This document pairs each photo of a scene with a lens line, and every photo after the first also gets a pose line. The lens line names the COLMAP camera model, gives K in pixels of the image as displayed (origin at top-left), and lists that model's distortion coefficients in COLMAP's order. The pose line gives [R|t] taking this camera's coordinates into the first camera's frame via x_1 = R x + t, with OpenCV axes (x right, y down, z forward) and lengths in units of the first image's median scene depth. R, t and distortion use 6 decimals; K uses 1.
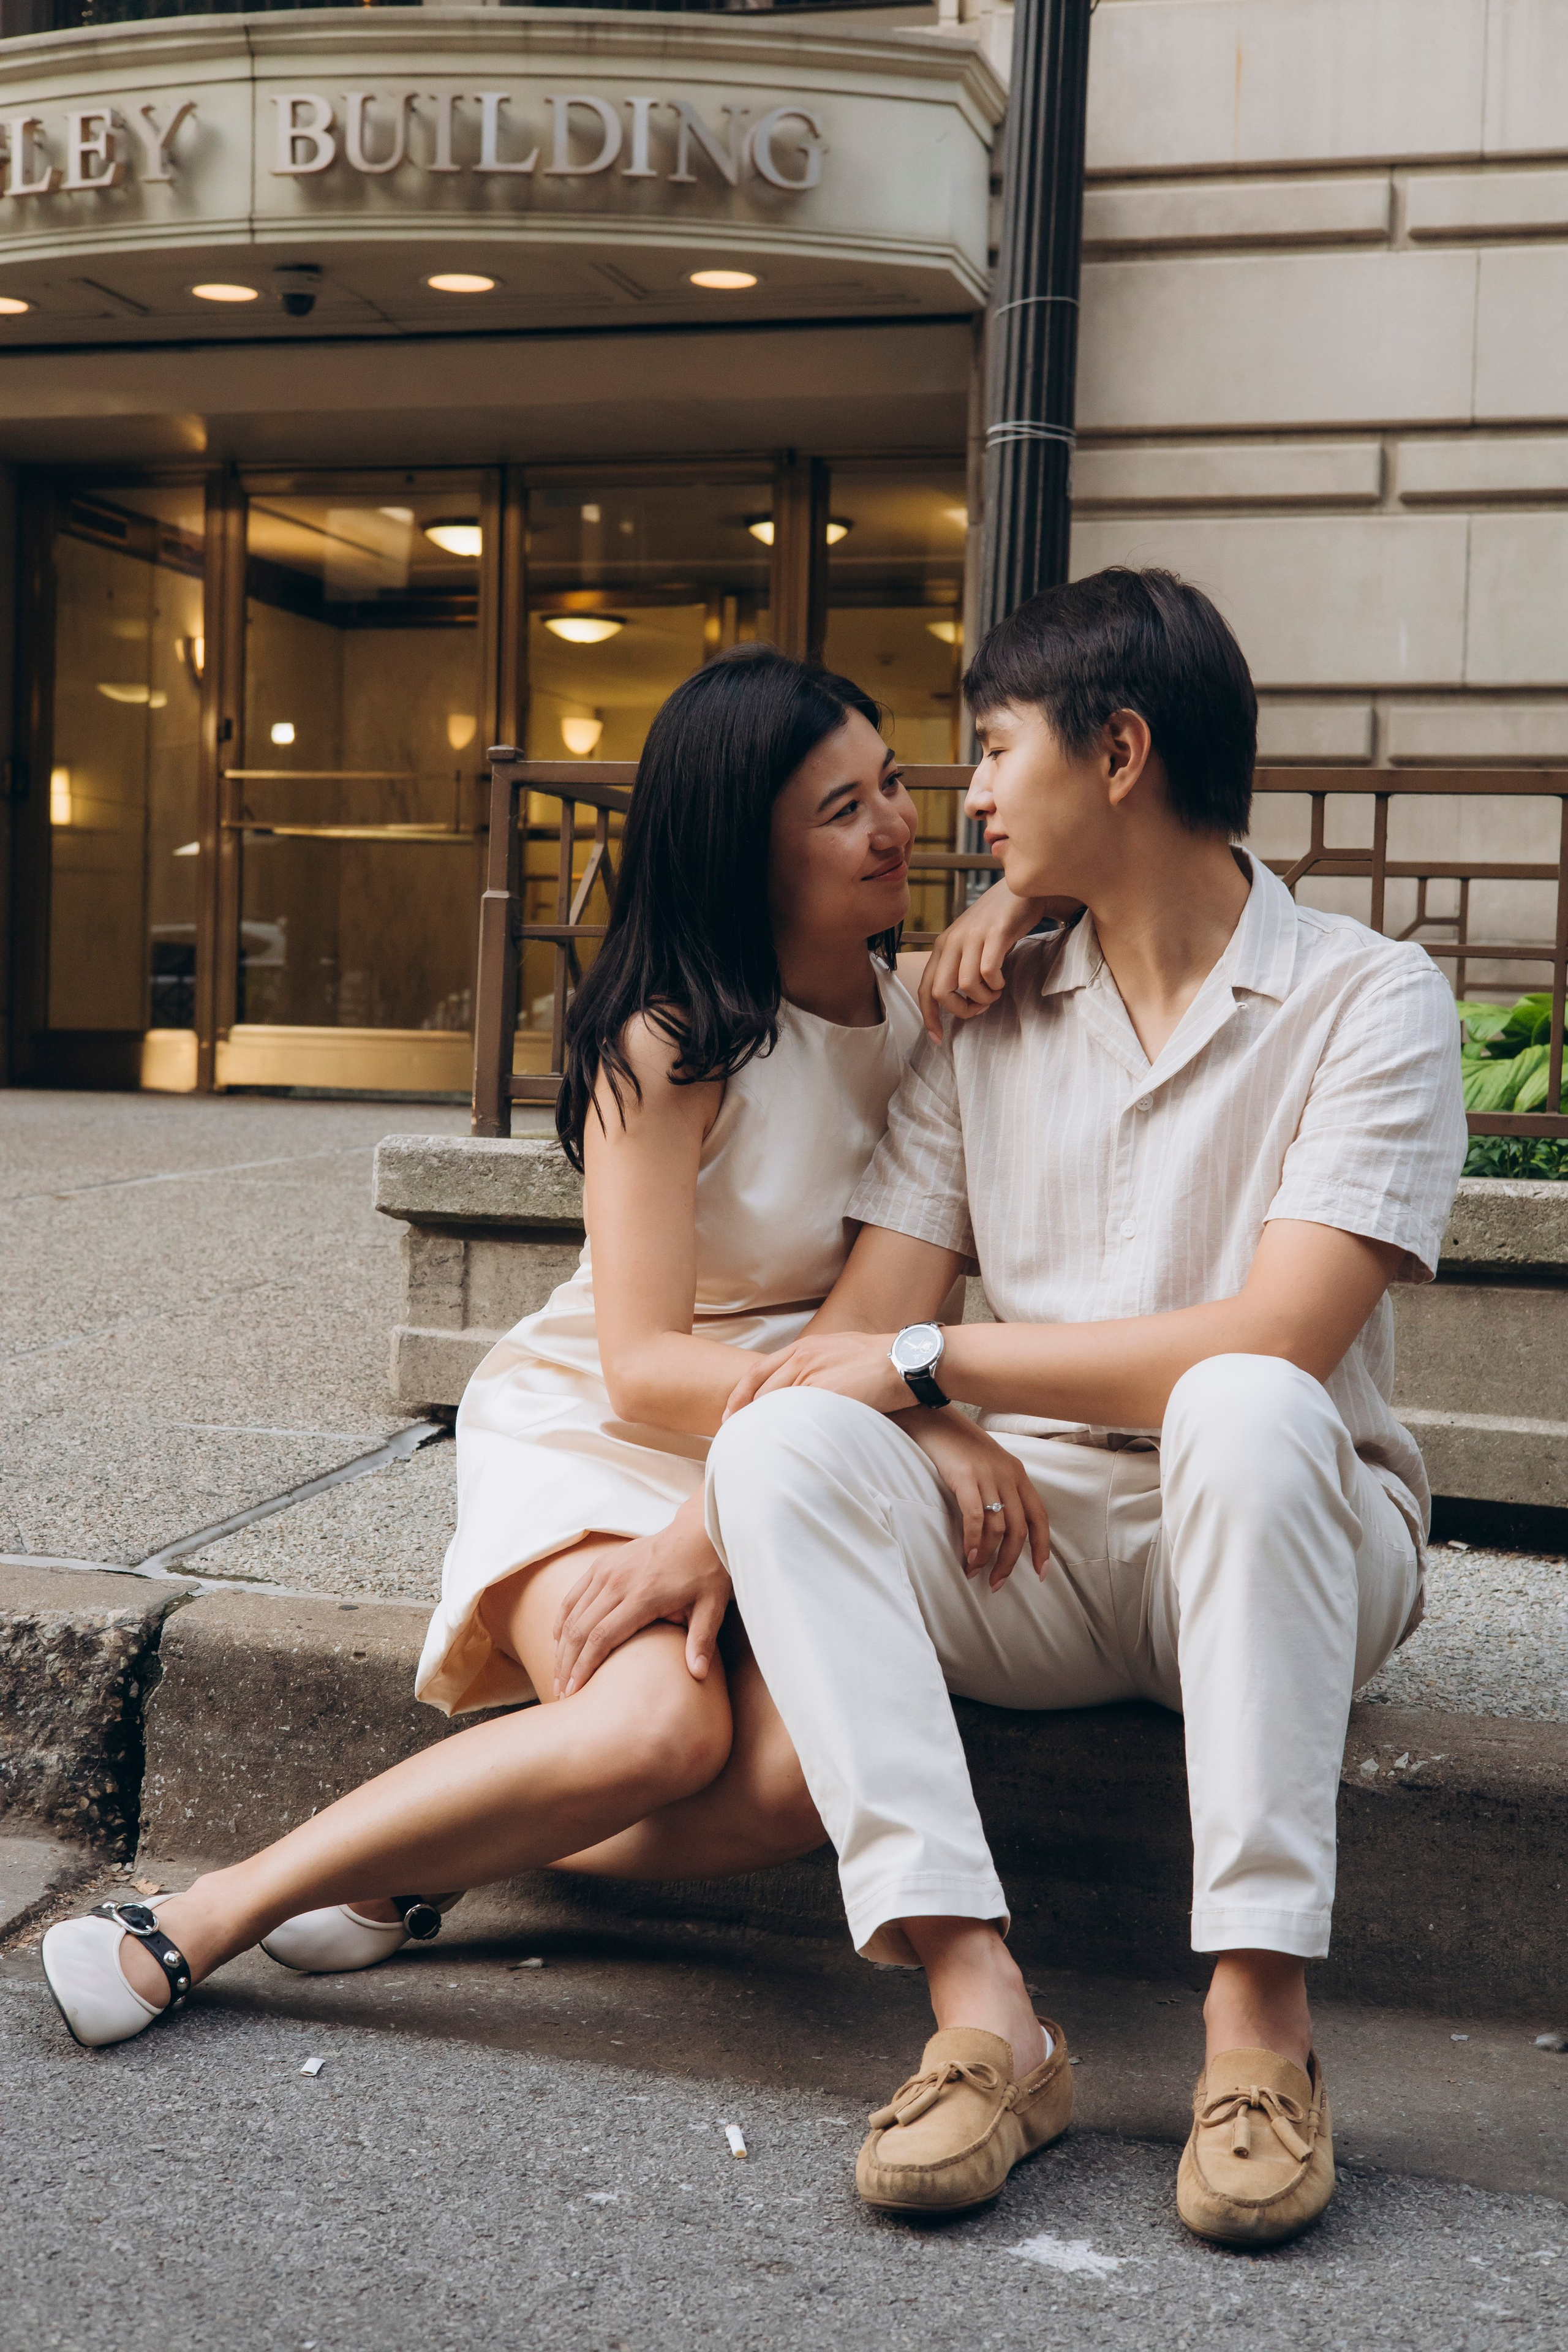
lens RADIAL K [[3317.7, 0, 767.2], [0, 3317.7, 1184.6], [0, 0, 1]] dist [0.019428, 0.012339]
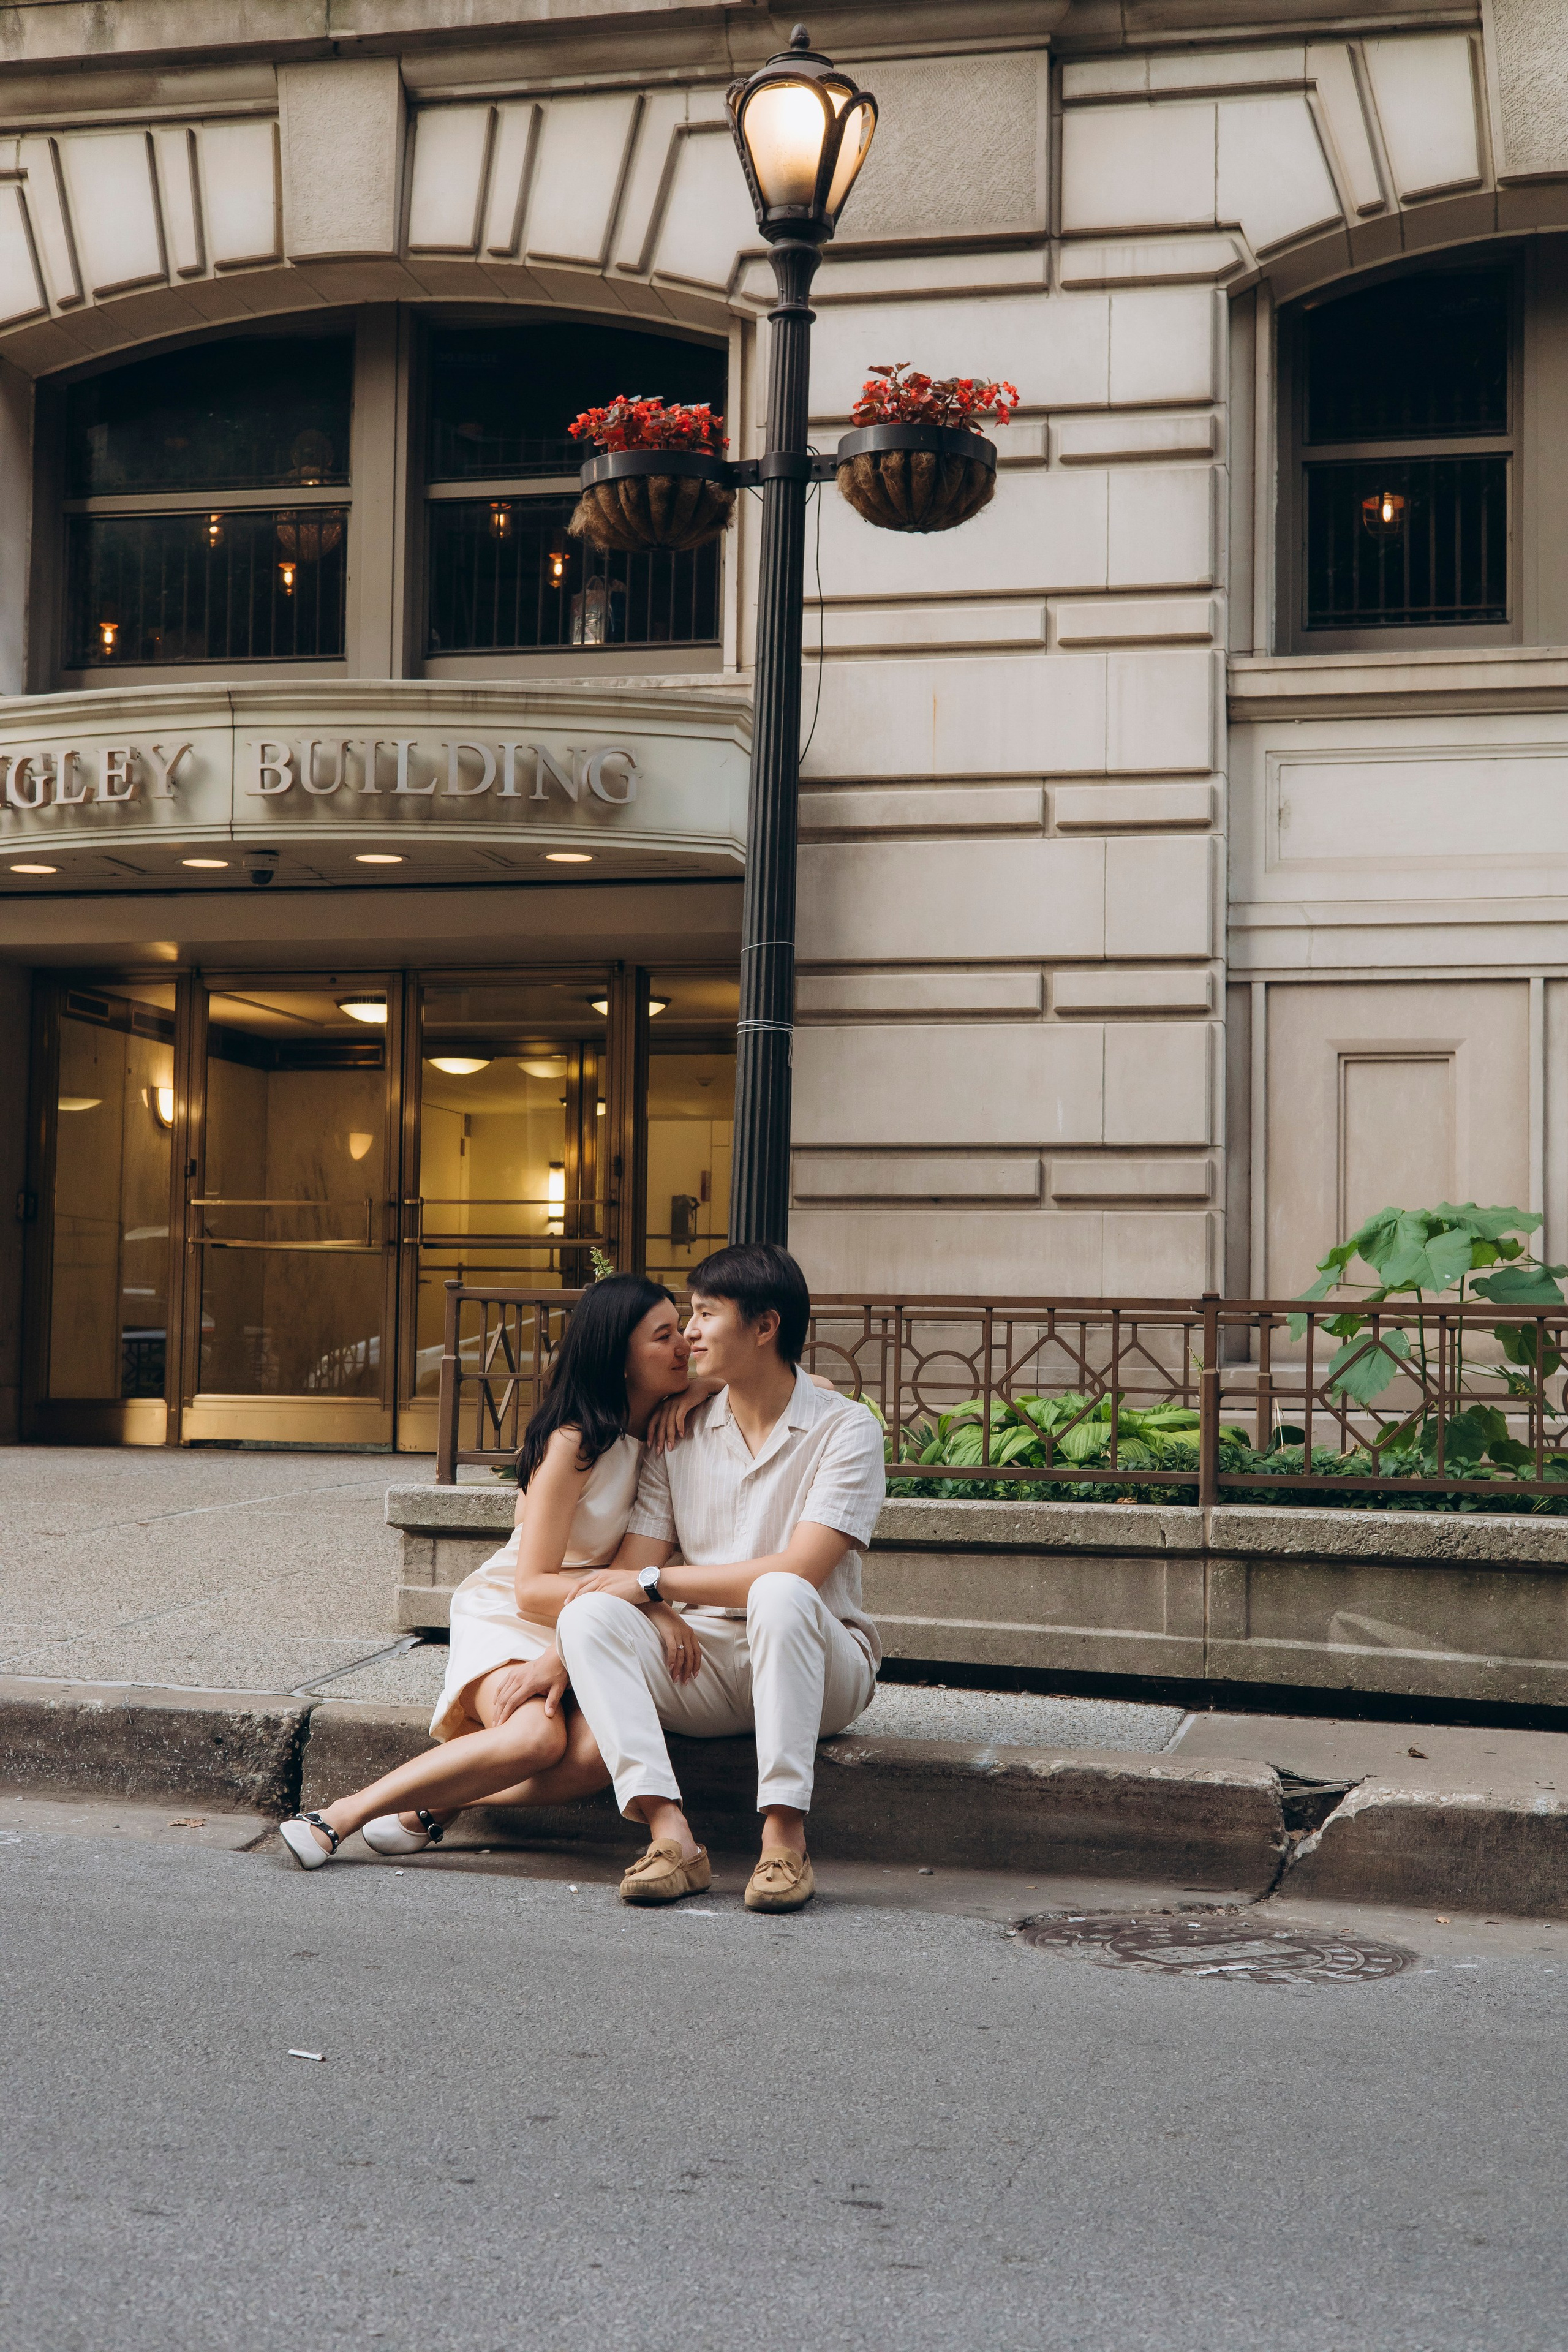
lens RADIAL K [[5387.1, 0, 888.3], [0, 5387.1, 991.3], [0, 0, 1]] dist [0.034565, -0.063444]
pose [[0.999076, -0.009152, 0.041987, 0.040469], [0.013237, 0.995091, -0.098075, 0.009933], [-0.040884, 0.098540, 0.994293, -1.999658]]
